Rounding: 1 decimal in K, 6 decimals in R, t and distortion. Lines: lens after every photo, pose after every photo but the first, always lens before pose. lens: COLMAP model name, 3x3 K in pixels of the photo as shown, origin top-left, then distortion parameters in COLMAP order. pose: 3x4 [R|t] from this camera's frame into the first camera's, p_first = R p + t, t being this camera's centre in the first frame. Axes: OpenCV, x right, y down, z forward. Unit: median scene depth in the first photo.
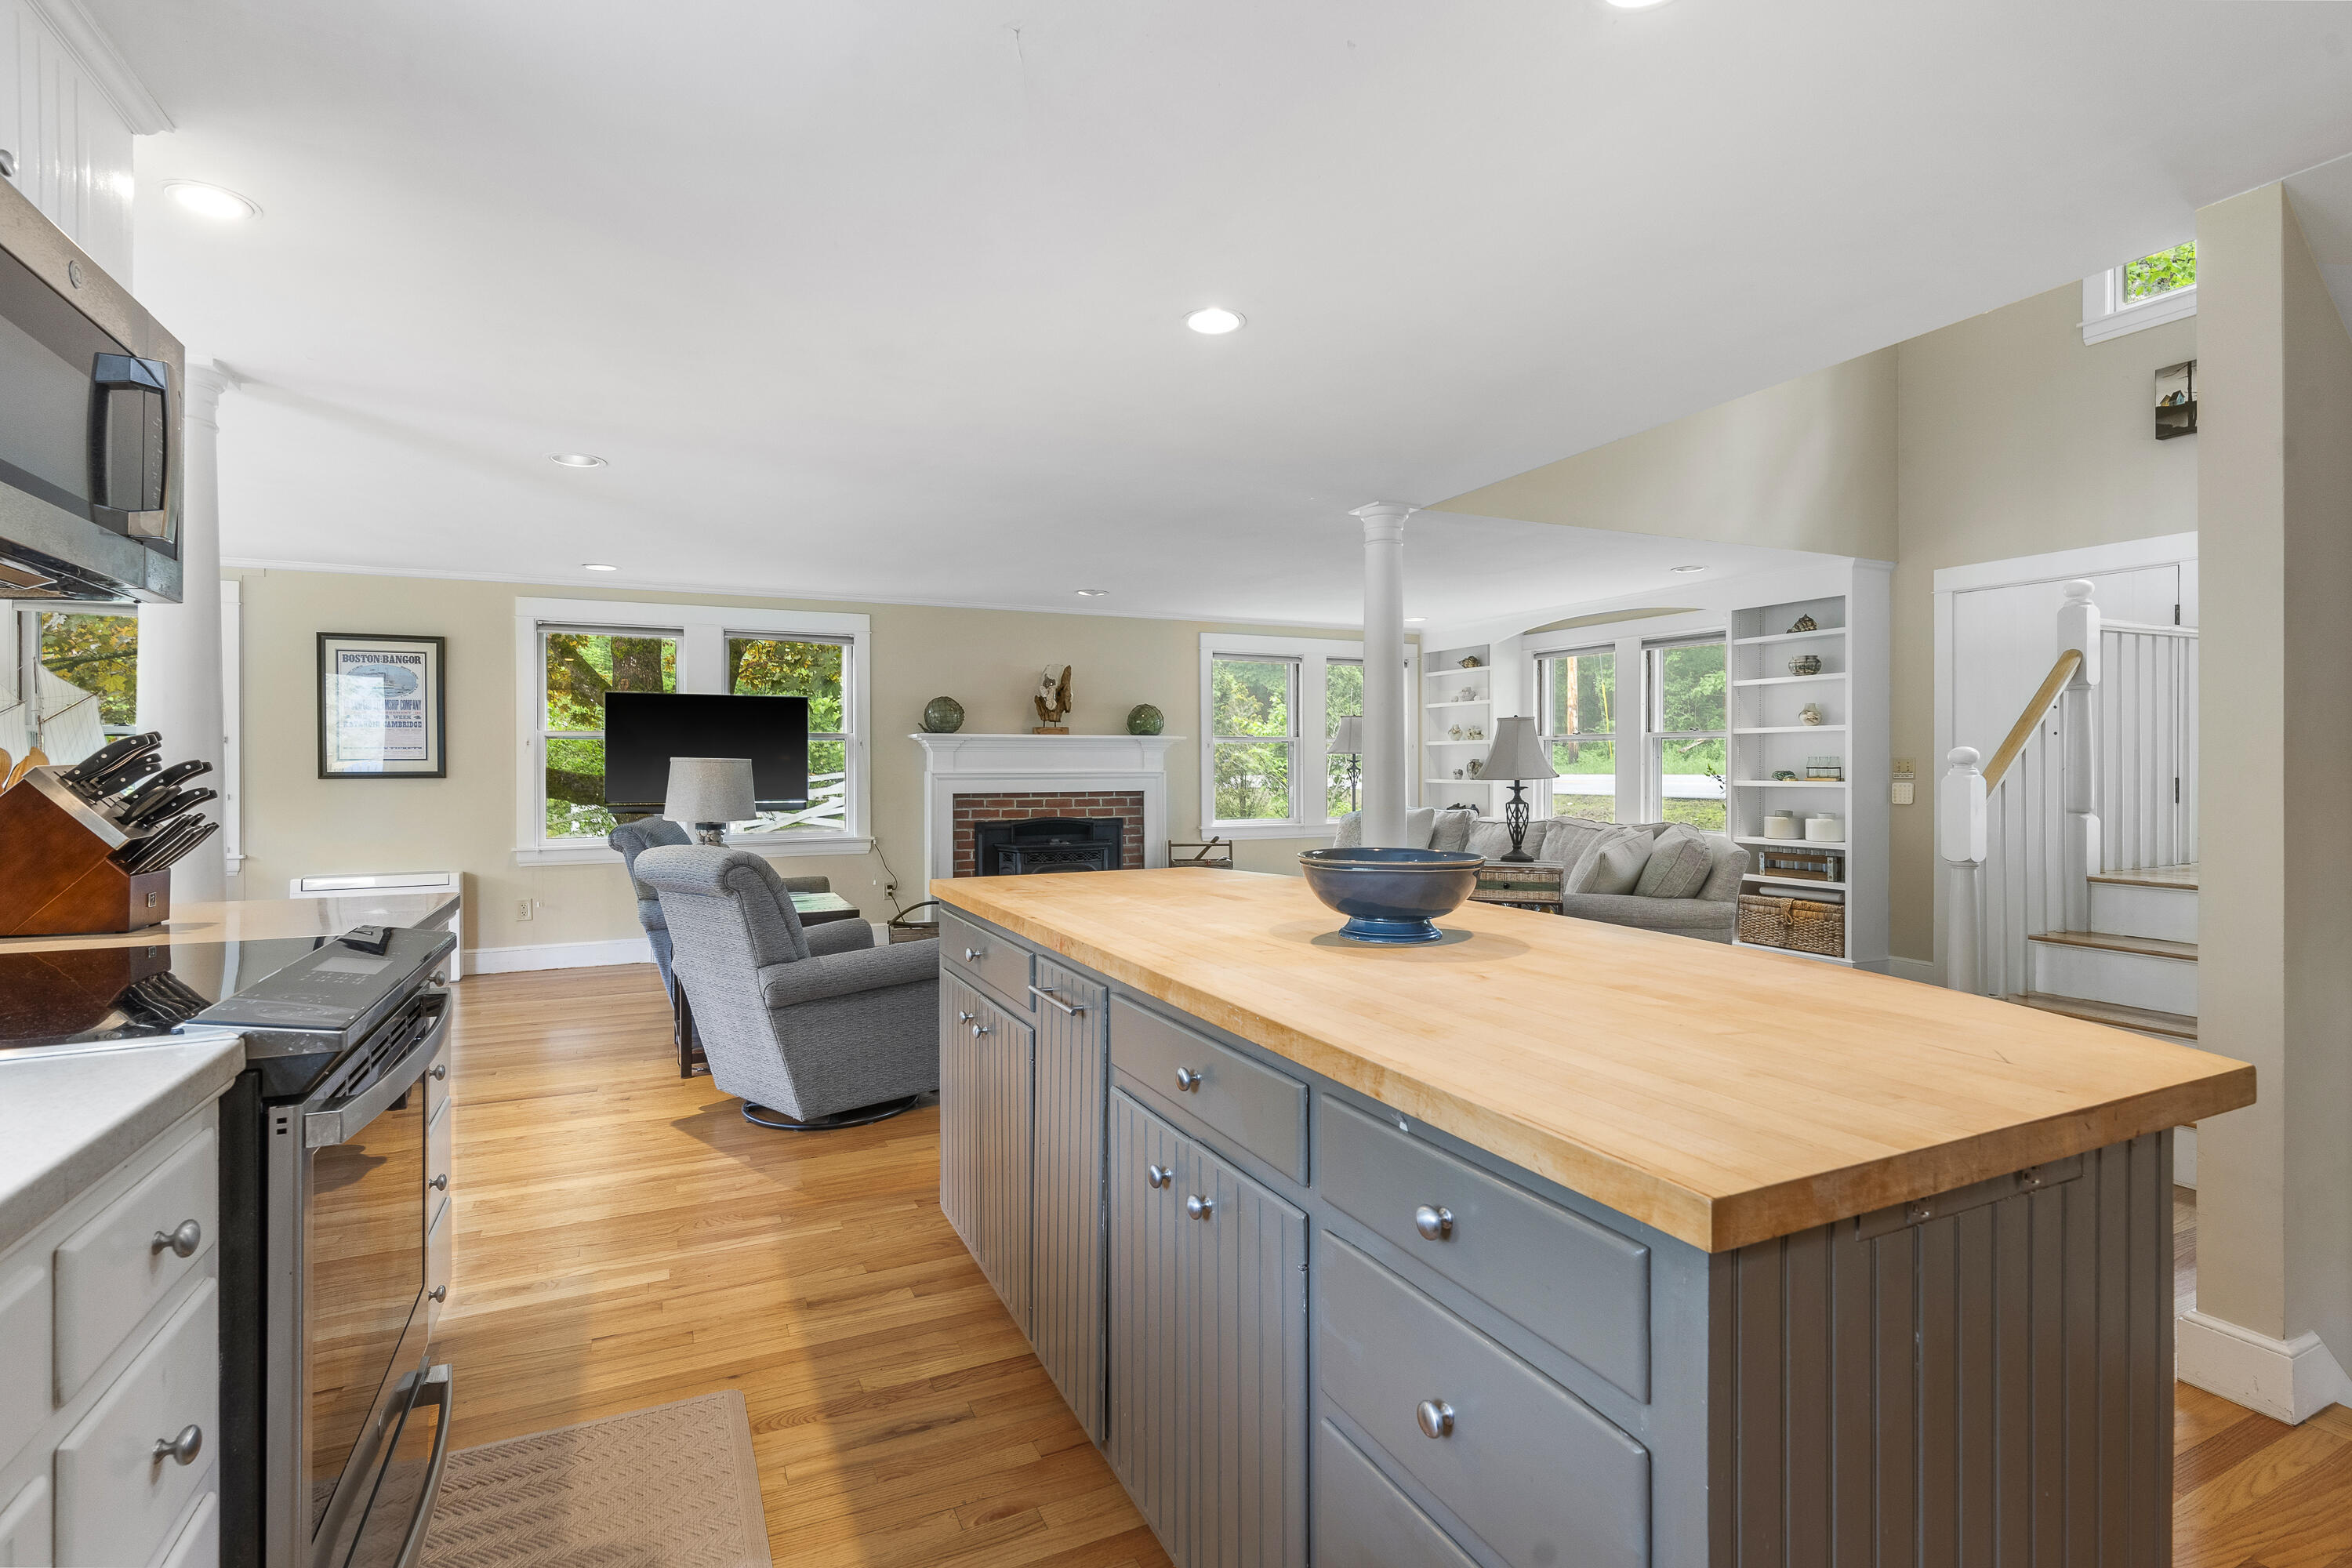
lens RADIAL K [[1116.5, 0, 1178.4], [0, 1116.5, 764.9], [0, 0, 1]] dist [-0.006966, 0.002424]
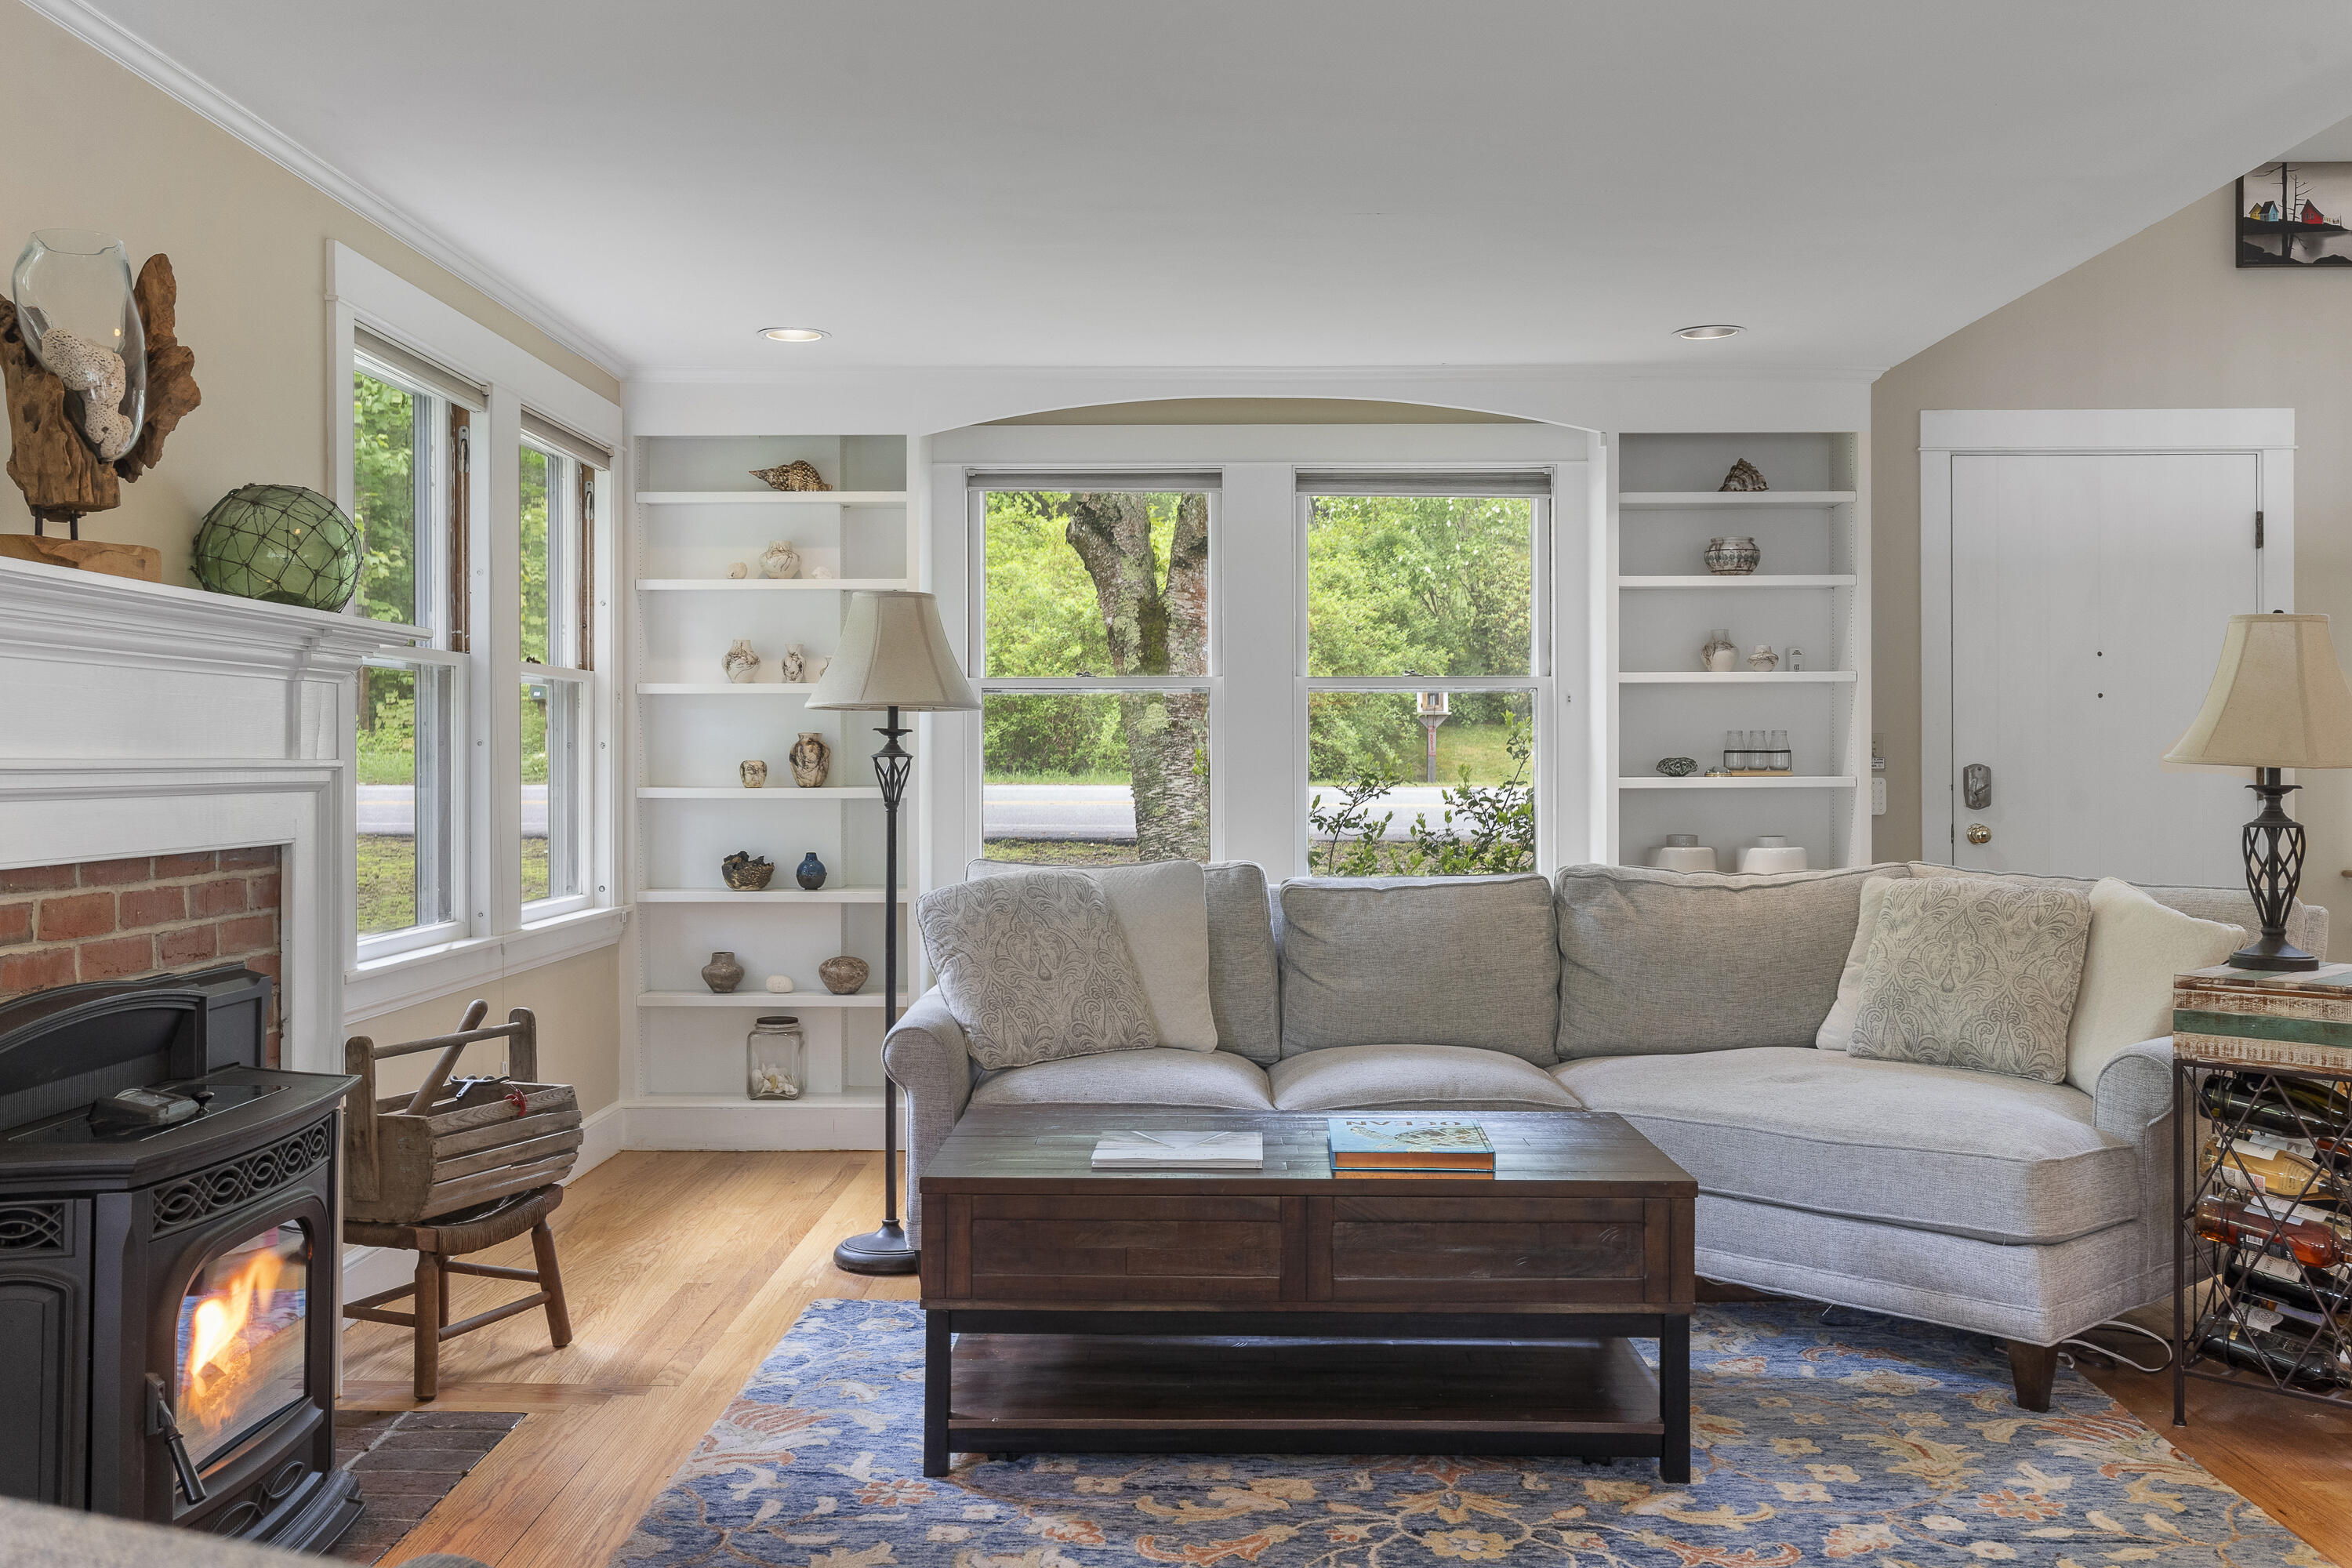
lens RADIAL K [[2104.7, 0, 1172.8], [0, 2104.7, 763.6], [0, 0, 1]] dist [0.018656, -0.031631]
pose [[0.449743, -0.000085, 0.893158, -0.376842], [0.001969, 0.999998, -0.000896, 0.007211], [-0.893156, 0.002161, 0.449742, 0.673716]]
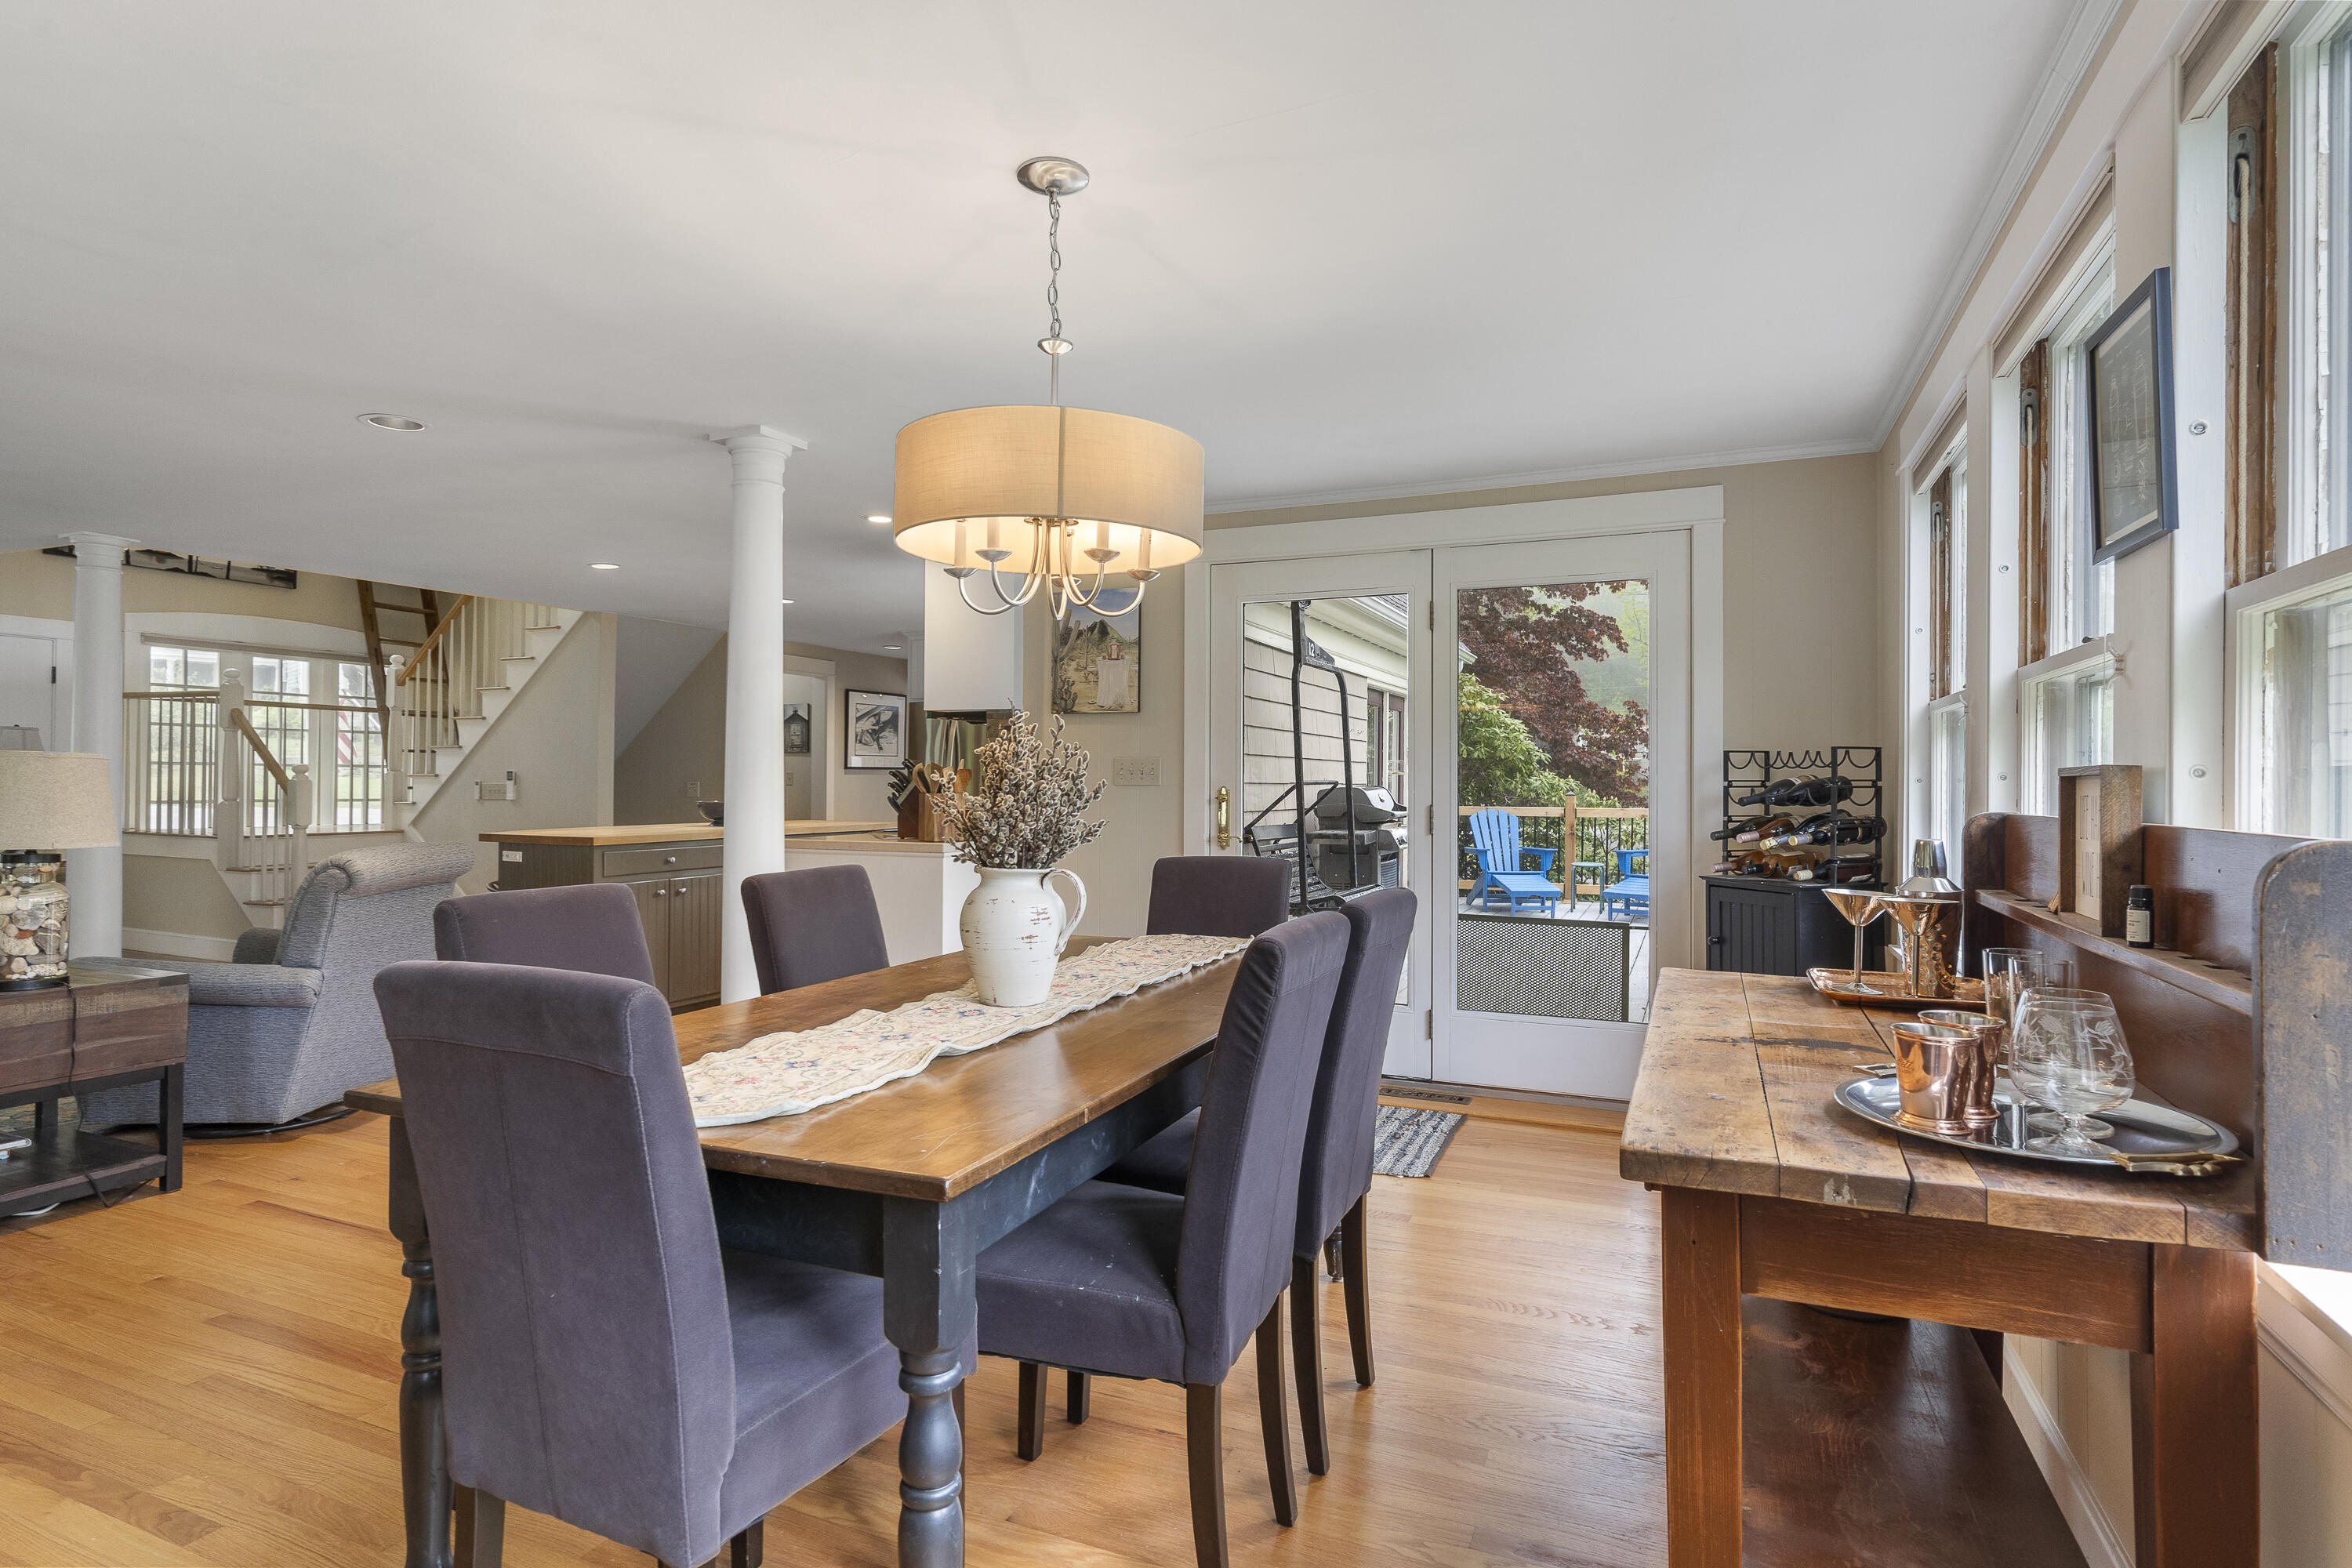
lens RADIAL K [[1205.2, 0, 1173.4], [0, 1205.2, 771.8], [0, 0, 1]] dist [-0.000420, 0.000561]
pose [[-0.648439, 0.005715, 0.761245, -0.878396], [-0.001935, 0.999956, -0.009155, 0.006121], [-0.761264, -0.007409, -0.648399, 0.600614]]
